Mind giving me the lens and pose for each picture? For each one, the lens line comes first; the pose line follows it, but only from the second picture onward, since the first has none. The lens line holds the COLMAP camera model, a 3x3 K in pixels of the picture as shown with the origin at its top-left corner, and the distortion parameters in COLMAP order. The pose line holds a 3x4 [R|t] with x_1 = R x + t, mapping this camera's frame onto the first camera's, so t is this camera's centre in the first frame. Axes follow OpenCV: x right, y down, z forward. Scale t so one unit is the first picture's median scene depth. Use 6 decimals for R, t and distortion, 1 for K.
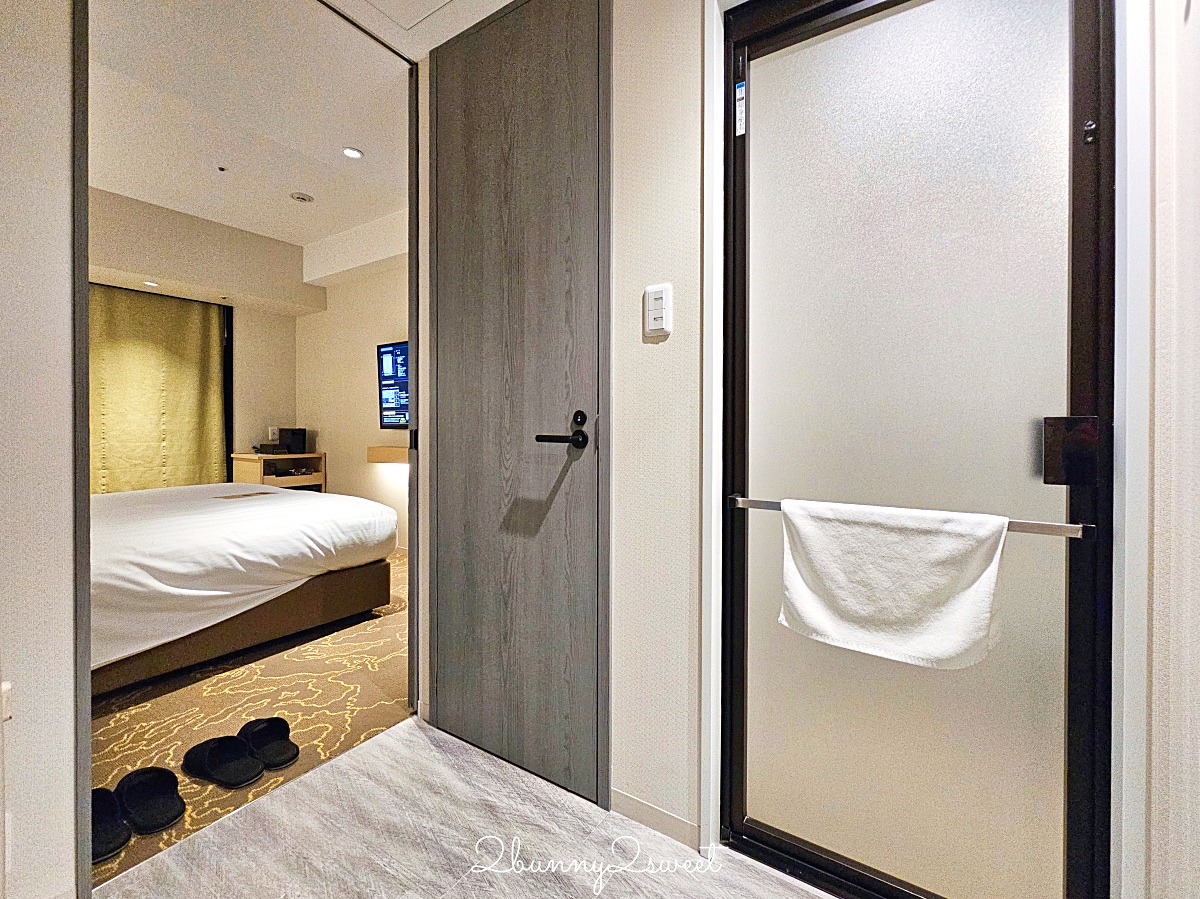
lens RADIAL K [[502.6, 0, 606.8], [0, 502.6, 431.5], [0, 0, 1]] dist [-0.003842, 0.000308]
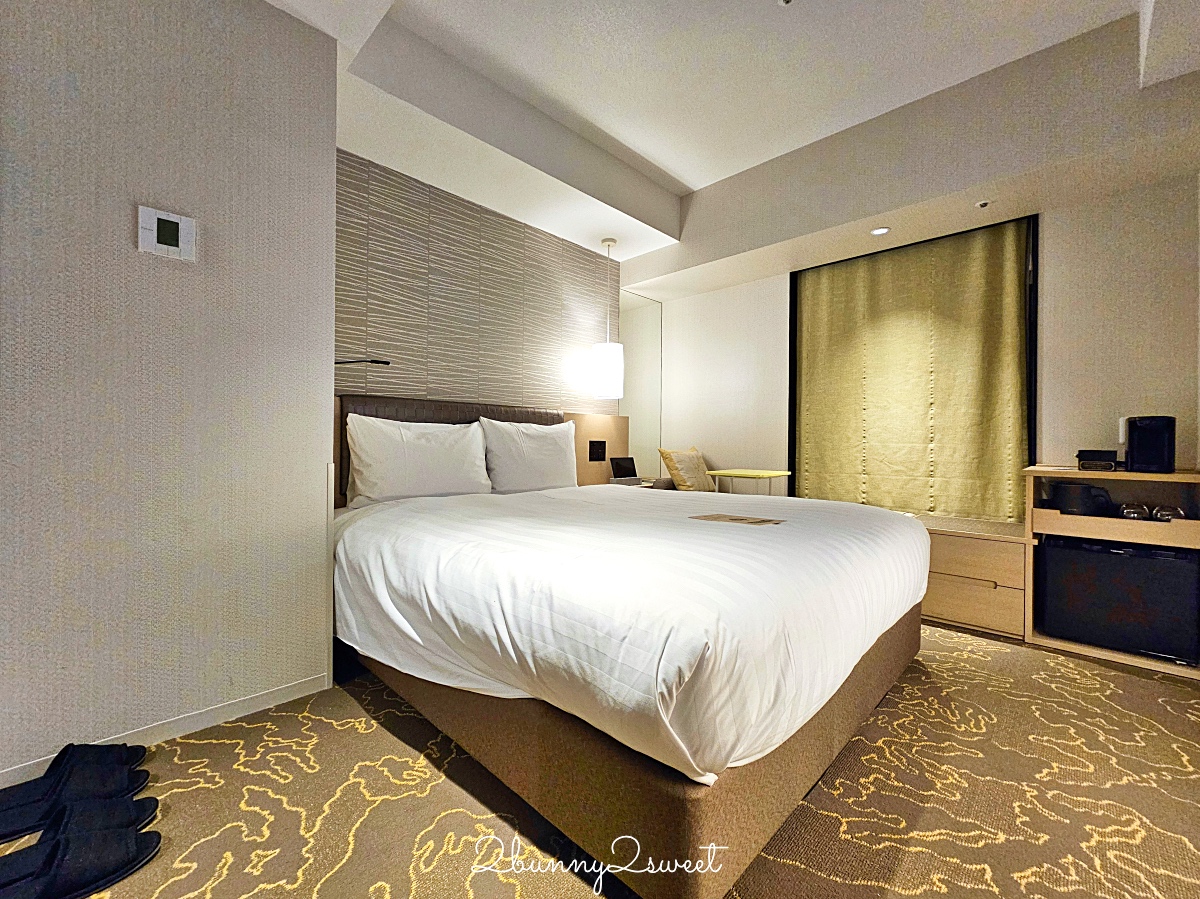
lens RADIAL K [[502.6, 0, 594.1], [0, 502.6, 441.4], [0, 0, 1]] dist [-0.003842, 0.000308]
pose [[-0.206287, -0.006654, -0.978469, -0.079643], [-0.016319, 0.999861, -0.003359, 0.029102], [0.978356, 0.015275, -0.206367, 0.682854]]
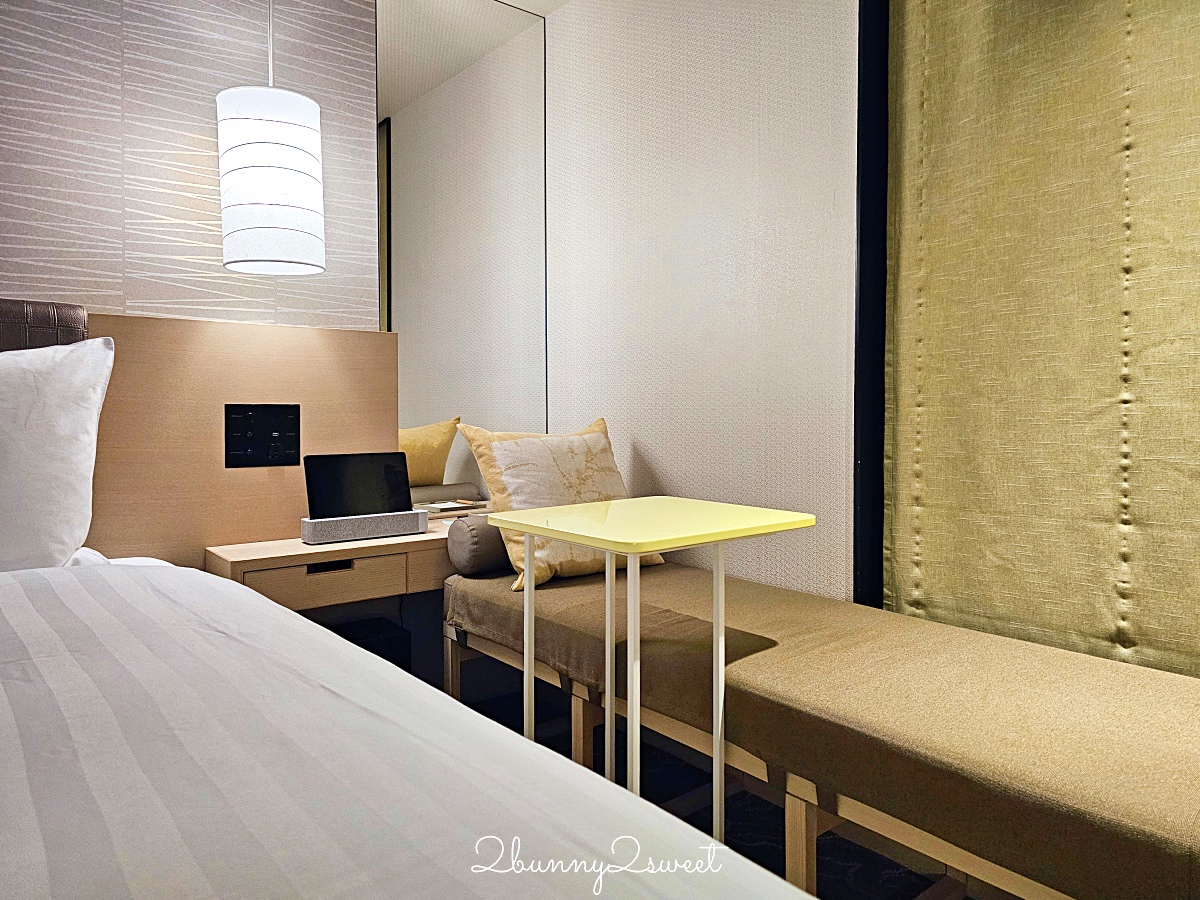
lens RADIAL K [[829.0, 0, 599.4], [0, 829.0, 422.6], [0, 0, 1]] dist [0.040364, -0.035328]
pose [[-0.320660, 0.013960, -0.947091, -0.499751], [-0.006698, 0.999833, 0.017005, 0.026395], [0.947171, 0.011797, -0.320513, 0.825344]]
